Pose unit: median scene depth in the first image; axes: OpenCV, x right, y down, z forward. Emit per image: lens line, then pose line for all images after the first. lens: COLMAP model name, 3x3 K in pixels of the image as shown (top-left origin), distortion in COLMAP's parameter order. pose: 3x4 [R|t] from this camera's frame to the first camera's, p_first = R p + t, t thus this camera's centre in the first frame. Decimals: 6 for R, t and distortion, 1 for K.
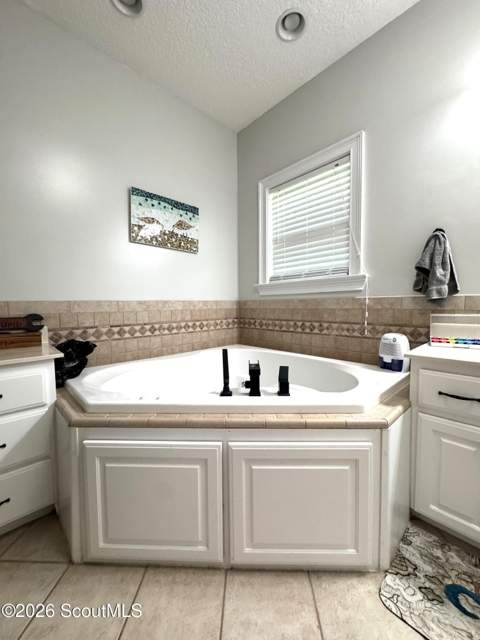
lens RADIAL K [[257.0, 0, 240.0], [0, 257.0, 320.0], [0, 0, 1]] dist [-0.001953, -0.000166]
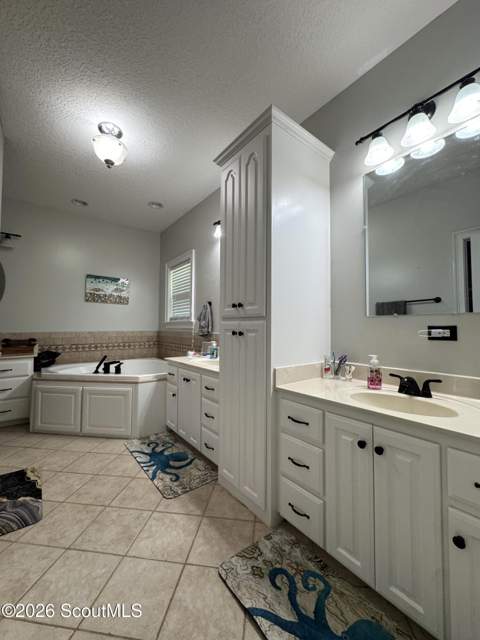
lens RADIAL K [[257.0, 0, 240.0], [0, 257.0, 320.0], [0, 0, 1]] dist [-0.001953, -0.000166]
pose [[0.995768, 0.010603, -0.091289, 0.977254], [-0.018651, 0.995967, -0.087762, -0.016148], [0.089990, 0.089094, 0.991950, -0.863814]]
